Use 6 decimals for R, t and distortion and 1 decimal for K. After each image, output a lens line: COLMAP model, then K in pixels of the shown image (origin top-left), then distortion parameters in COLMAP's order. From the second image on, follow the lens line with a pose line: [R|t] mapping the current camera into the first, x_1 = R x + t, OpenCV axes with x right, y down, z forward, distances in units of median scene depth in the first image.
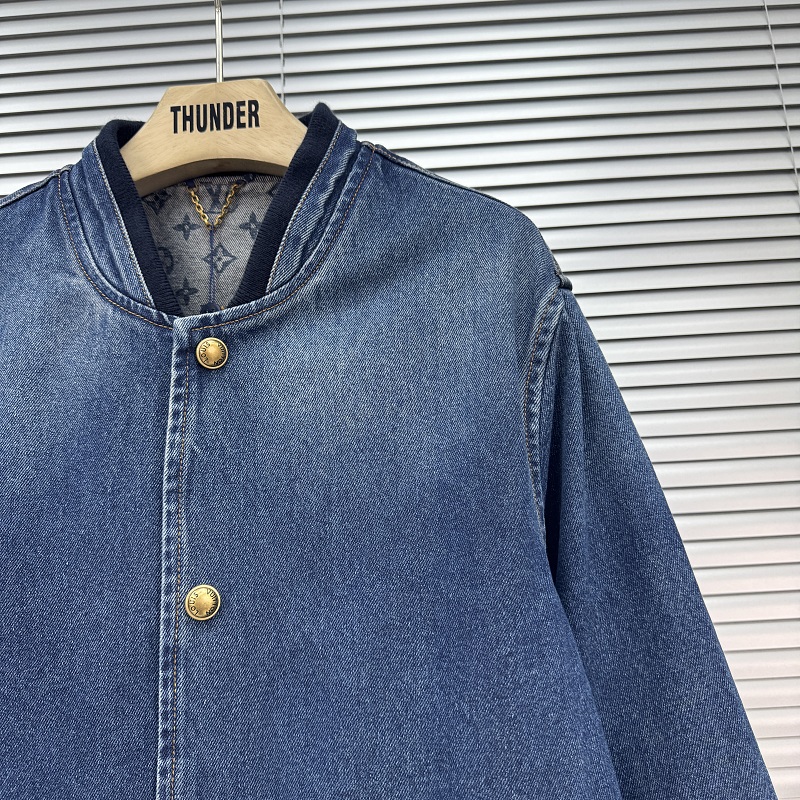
lens RADIAL K [[750.0, 0, 368.0], [0, 750.0, 386.9], [0, 0, 1]] dist [0.058472, -0.050855]
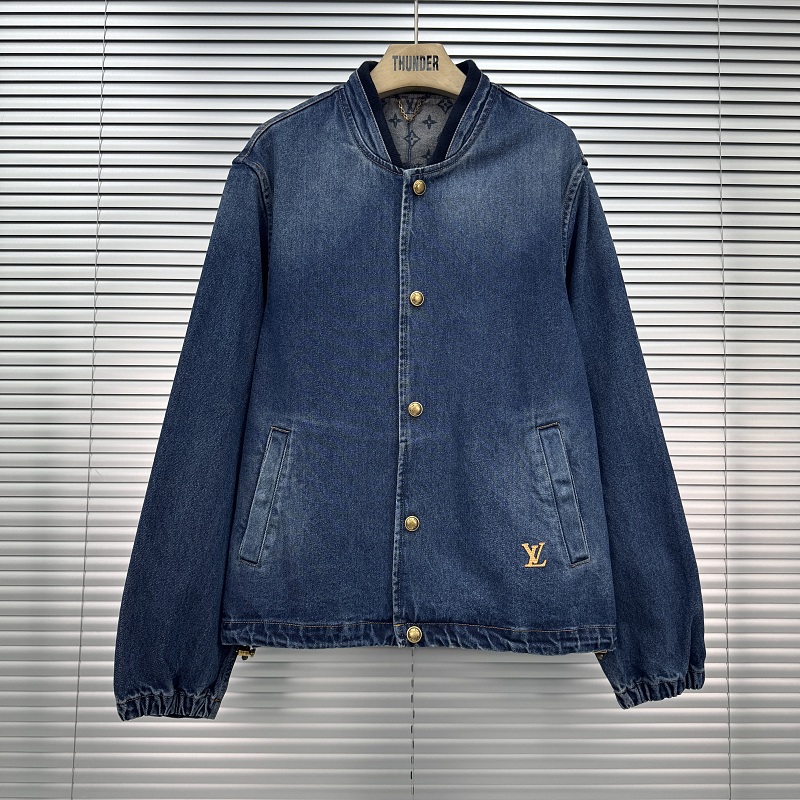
lens RADIAL K [[750.0, 0, 402.6], [0, 750.0, 393.0], [0, 0, 1]] dist [0.058472, -0.050855]
pose [[0.997402, 0.042606, 0.058092, -0.350423], [-0.052381, 0.982495, 0.178771, 0.147577], [-0.049459, -0.181349, 0.982174, -1.191333]]
